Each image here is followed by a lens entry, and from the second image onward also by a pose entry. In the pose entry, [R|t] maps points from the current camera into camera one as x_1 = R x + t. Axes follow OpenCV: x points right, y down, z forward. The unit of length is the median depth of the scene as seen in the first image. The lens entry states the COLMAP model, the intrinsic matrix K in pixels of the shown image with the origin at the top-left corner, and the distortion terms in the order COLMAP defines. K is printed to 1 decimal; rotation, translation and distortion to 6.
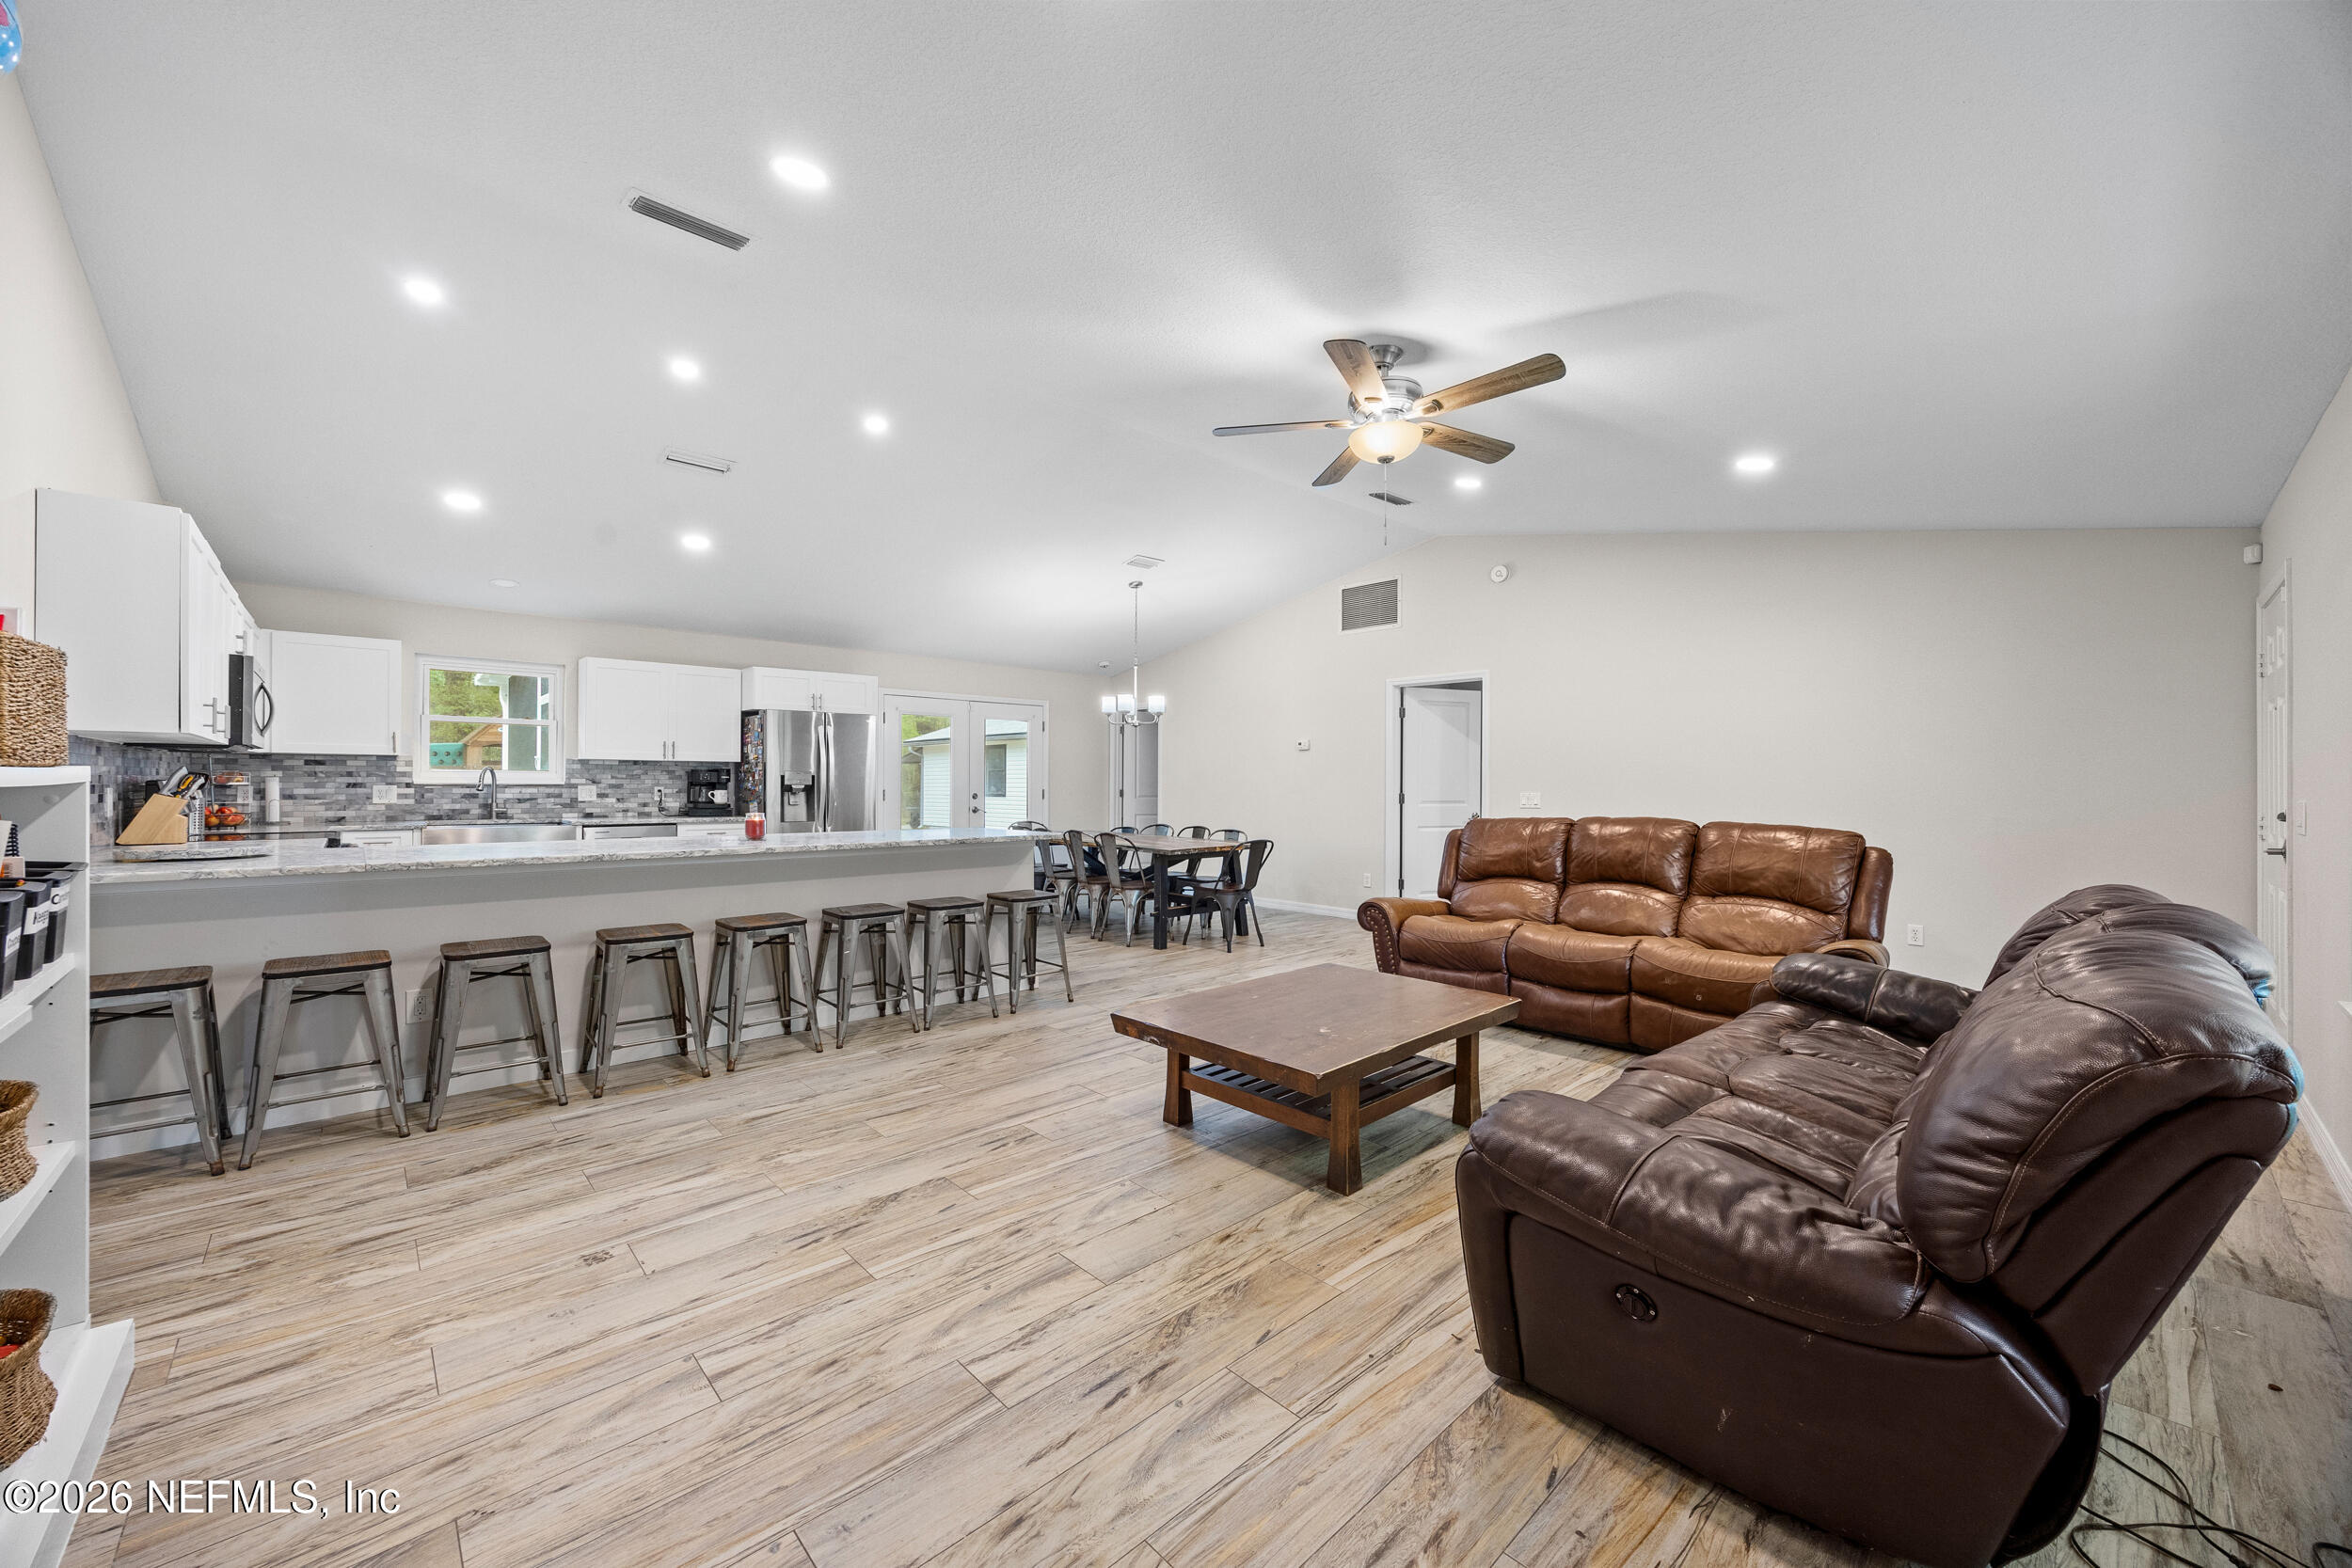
lens RADIAL K [[889.6, 0, 1176.0], [0, 889.6, 784.0], [0, 0, 1]] dist [0.001154, -0.000027]
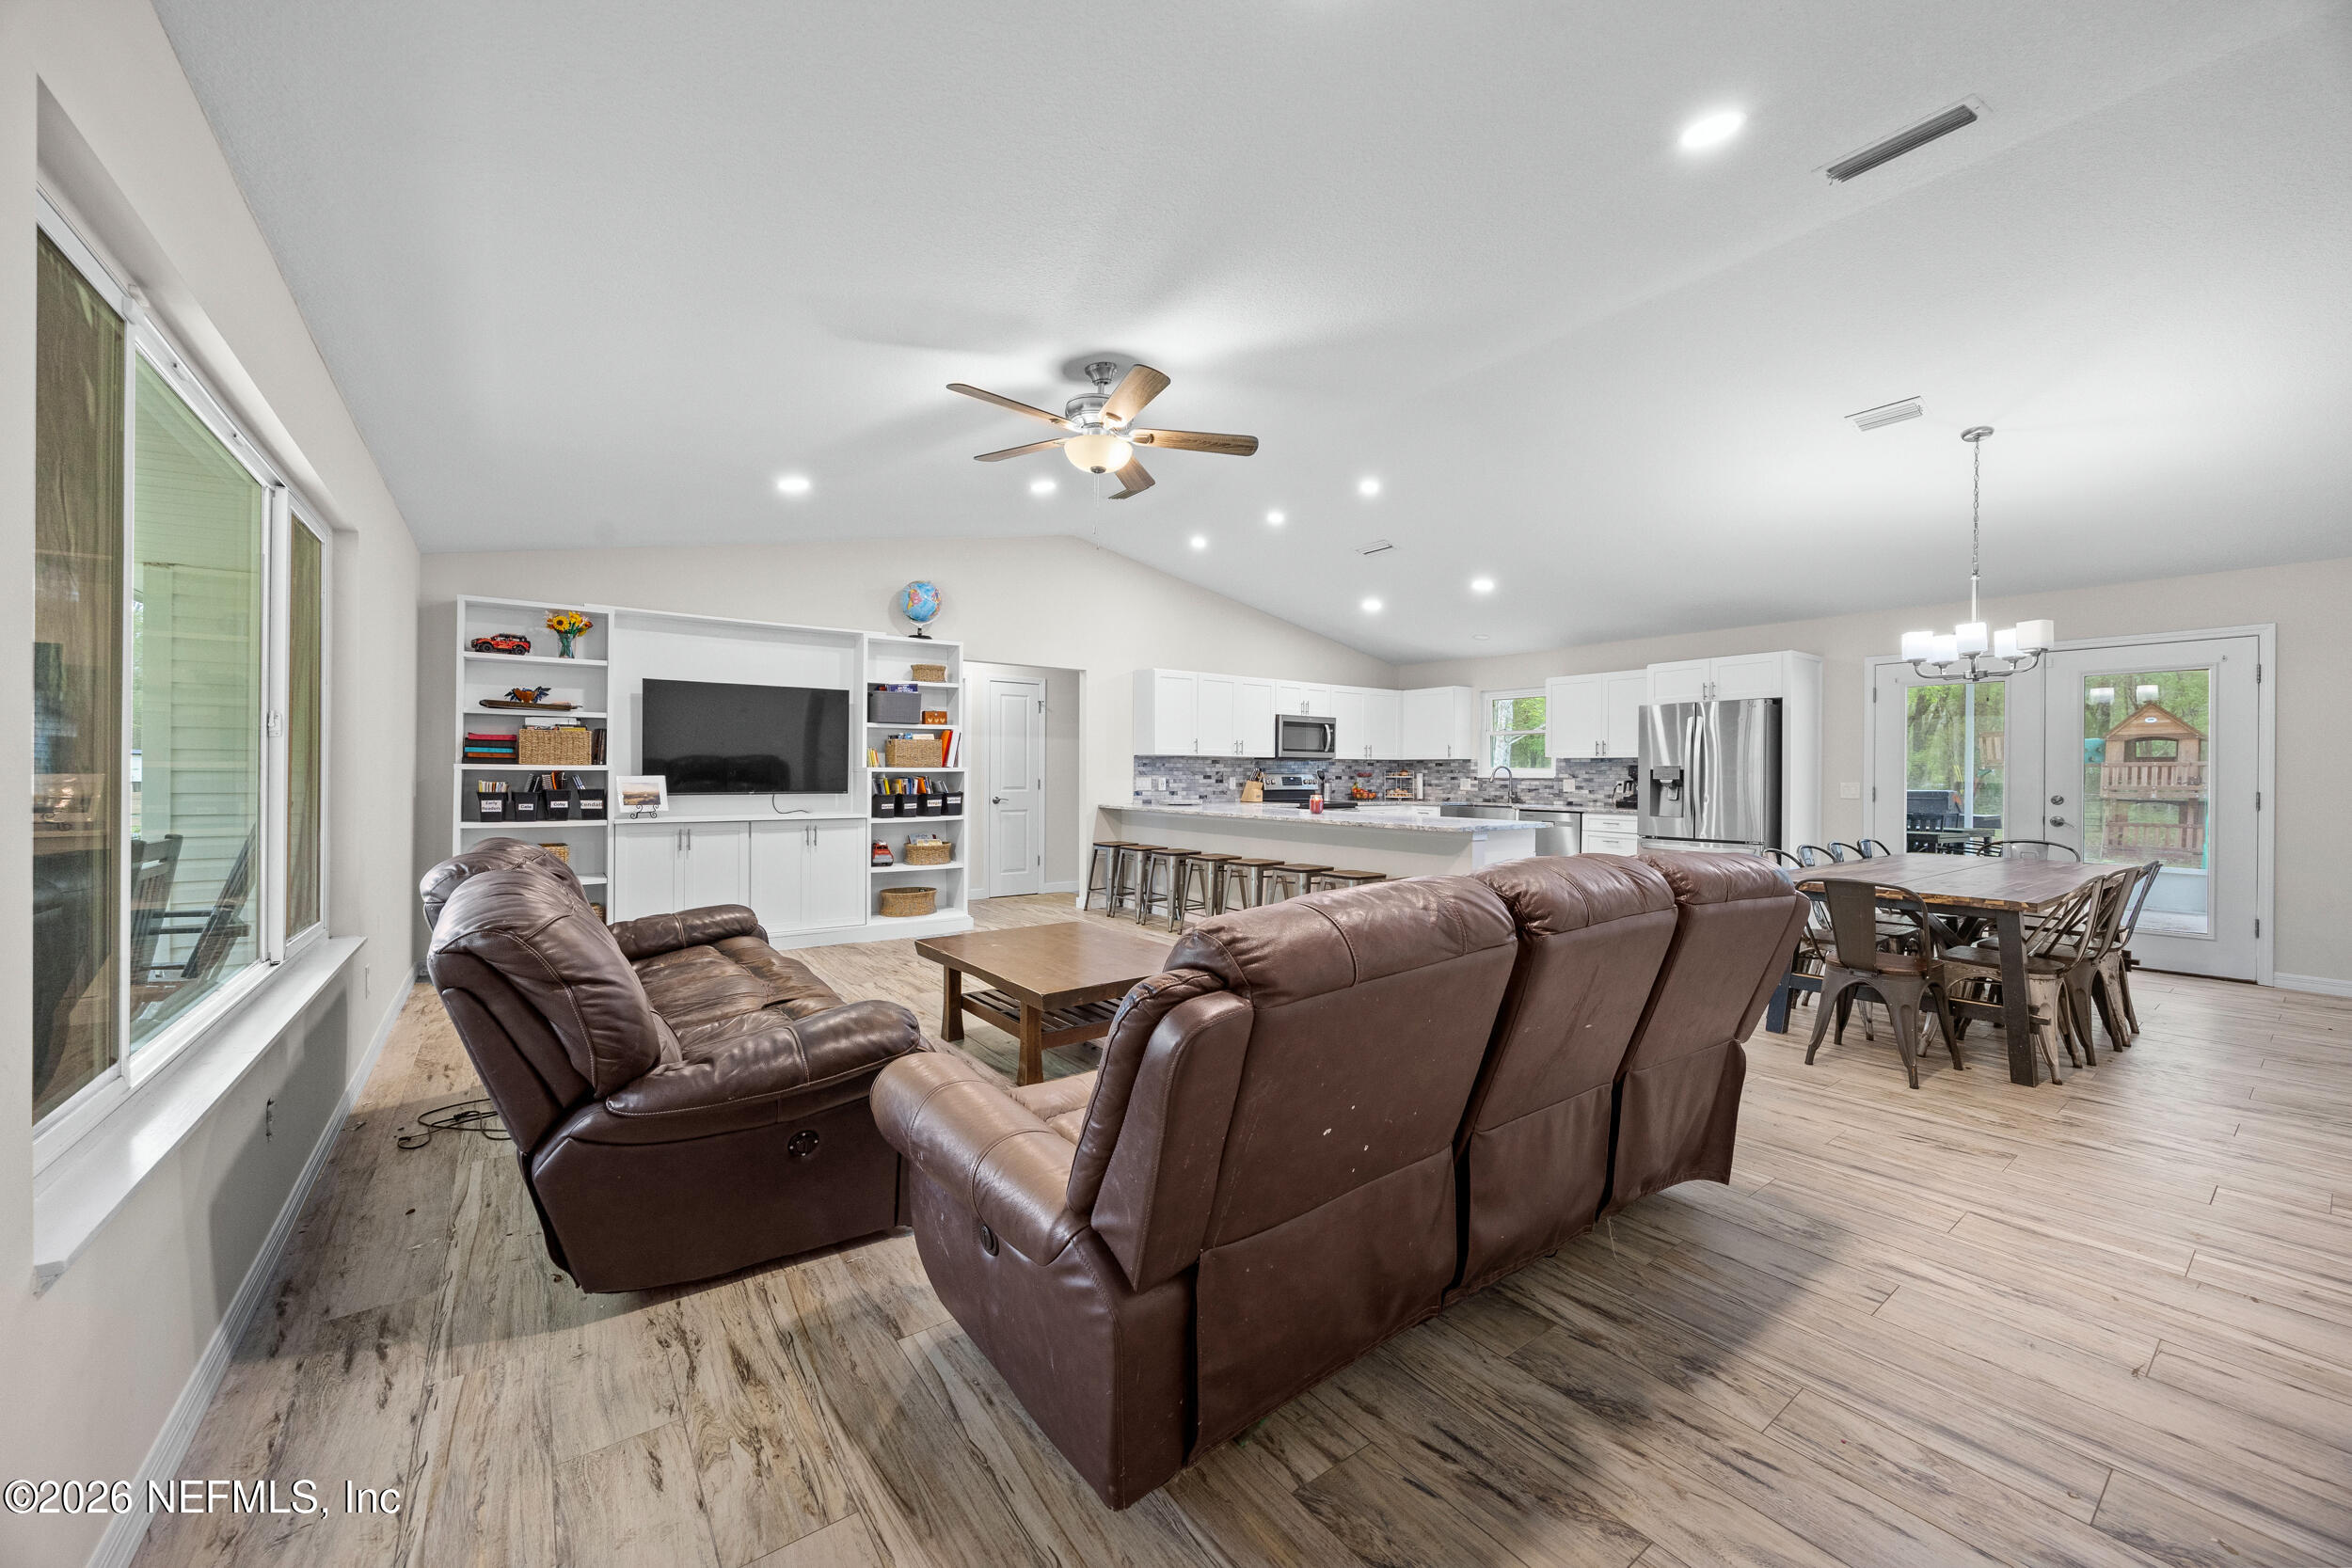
lens RADIAL K [[889.6, 0, 1176.0], [0, 889.6, 784.0], [0, 0, 1]] dist [0.001154, -0.000027]
pose [[-0.119866, 0.007000, -0.992765, 1.368939], [-0.008240, 0.999934, 0.008046, 0.005644], [0.992756, 0.009145, -0.119801, 1.299812]]
